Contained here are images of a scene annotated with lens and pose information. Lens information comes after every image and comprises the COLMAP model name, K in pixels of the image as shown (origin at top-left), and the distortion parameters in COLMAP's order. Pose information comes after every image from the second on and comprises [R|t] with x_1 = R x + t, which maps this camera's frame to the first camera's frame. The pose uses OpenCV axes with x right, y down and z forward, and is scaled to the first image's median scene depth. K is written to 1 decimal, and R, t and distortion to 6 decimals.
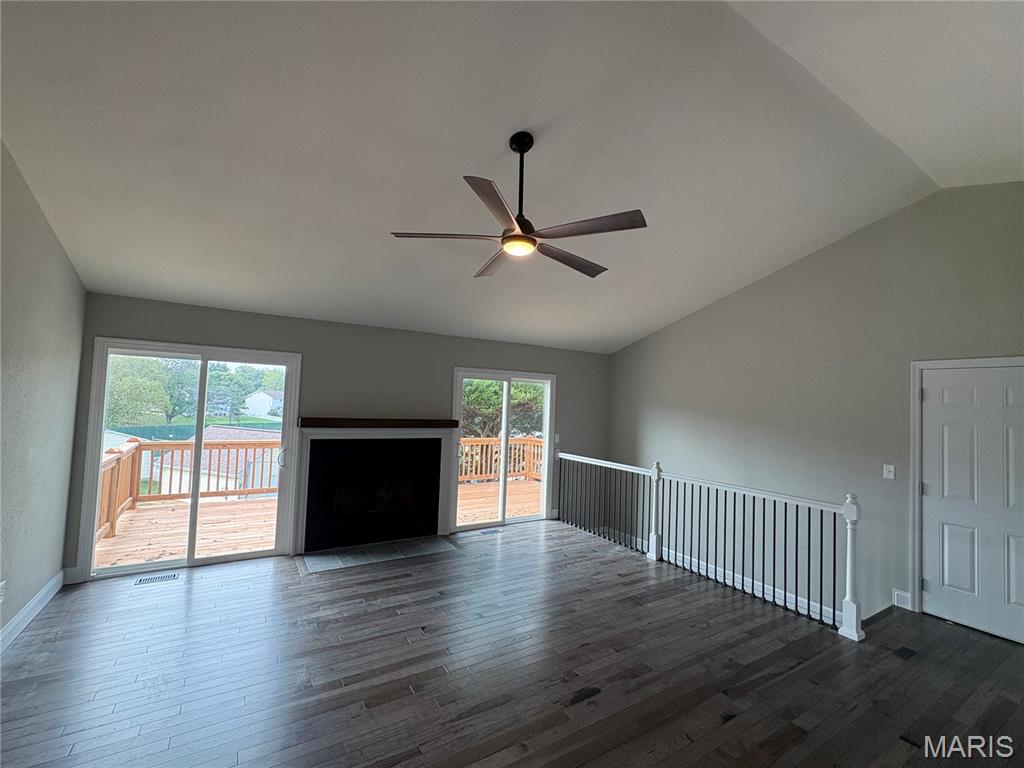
lens RADIAL K [[441.2, 0, 510.1], [0, 441.2, 383.7], [0, 0, 1]] dist [-0.000059, 0.000114]
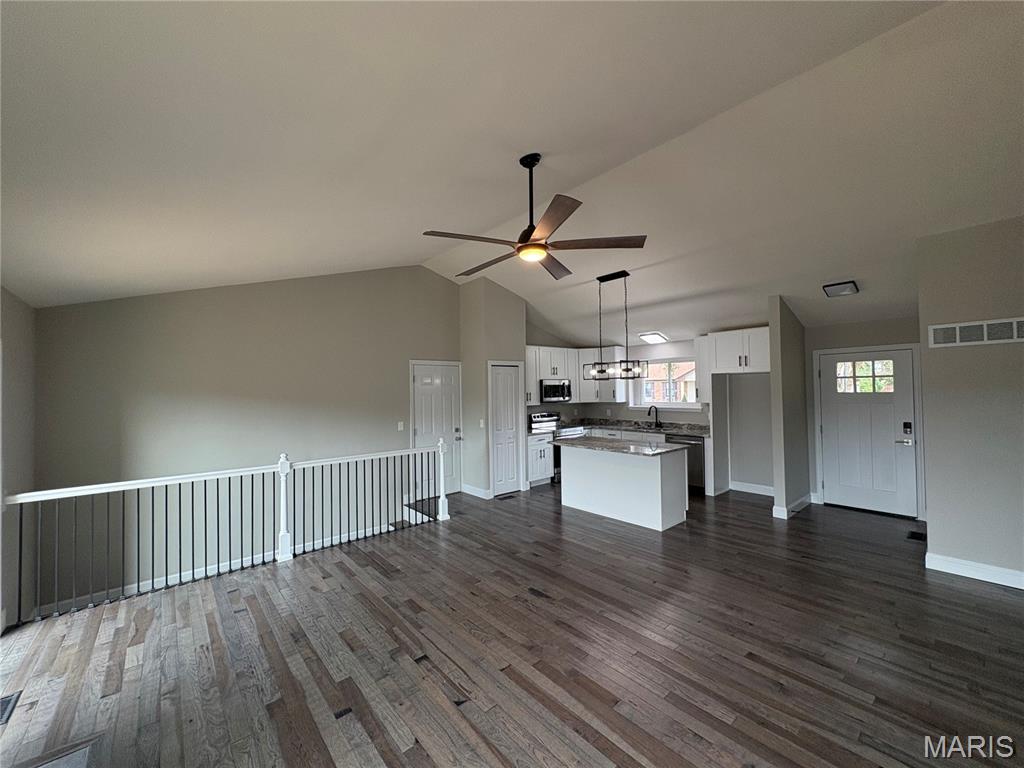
lens RADIAL K [[410.0, 0, 511.5], [0, 410.0, 382.8], [0, 0, 1]] dist [-0.002112, 0.000178]
pose [[-0.148800, -0.011035, 0.988806, -0.795481], [-0.021956, 0.999728, 0.007853, 0.022097], [-0.988624, -0.020541, -0.149002, 0.938054]]
